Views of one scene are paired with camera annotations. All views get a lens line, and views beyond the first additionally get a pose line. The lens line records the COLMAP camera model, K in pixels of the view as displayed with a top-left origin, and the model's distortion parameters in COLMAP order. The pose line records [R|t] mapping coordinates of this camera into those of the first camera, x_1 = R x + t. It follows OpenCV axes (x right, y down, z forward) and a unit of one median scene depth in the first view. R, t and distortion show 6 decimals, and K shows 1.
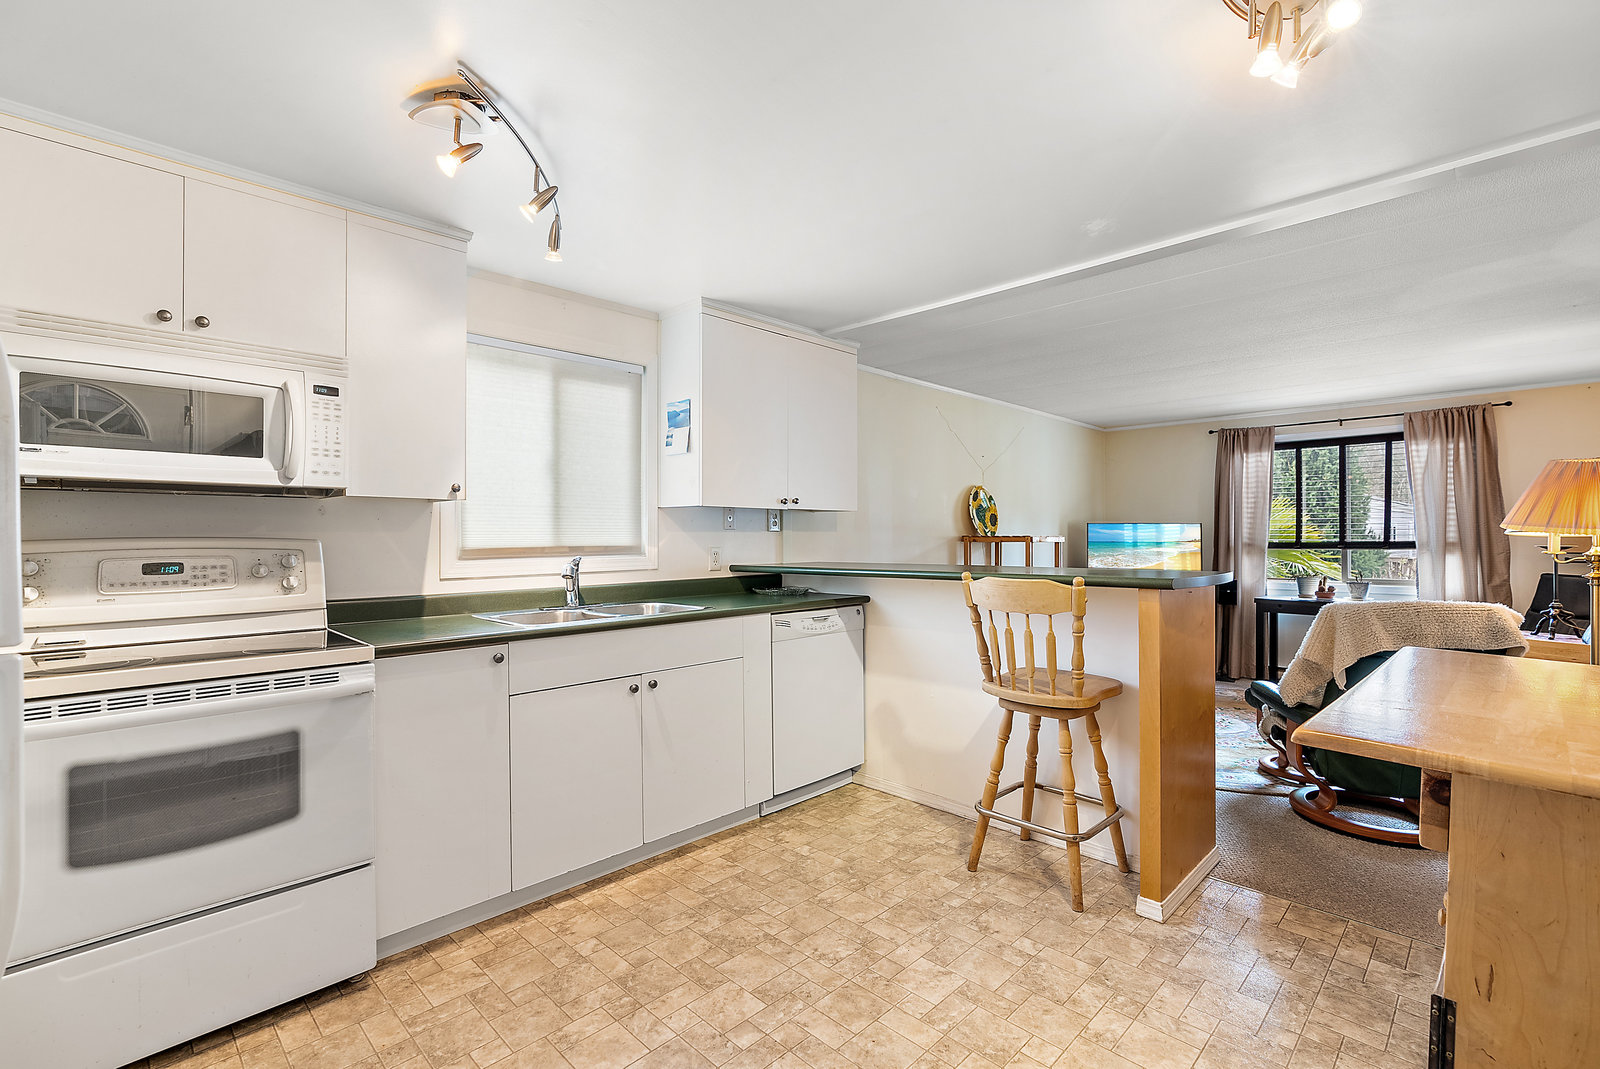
lens RADIAL K [[717.7, 0, 800.0], [0, 717.7, 534.5], [0, 0, 1]] dist [-0.014680, 0.005775]
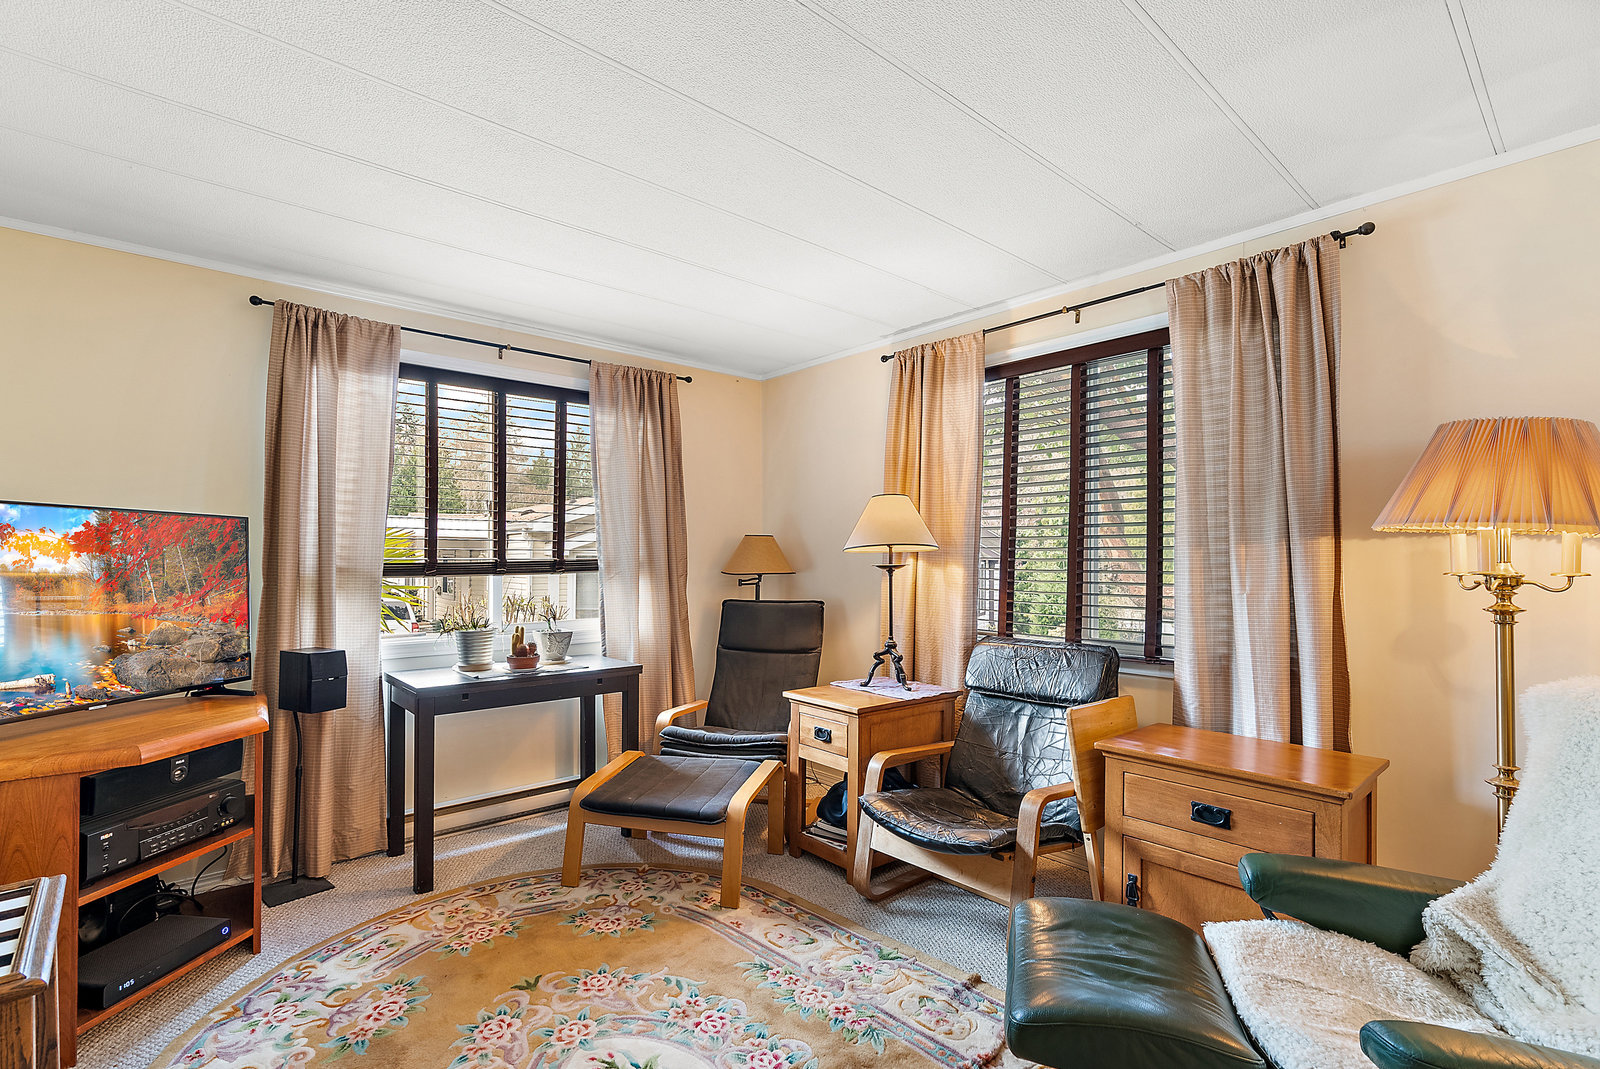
lens RADIAL K [[730.6, 0, 795.0], [0, 730.6, 548.9], [0, 0, 1]] dist [-0.008461, 0.000395]
pose [[0.070488, 0.012818, 0.997430, 0.203492], [-0.004979, 0.999910, -0.012498, 0.006383], [-0.997500, -0.004085, 0.070545, 0.757298]]
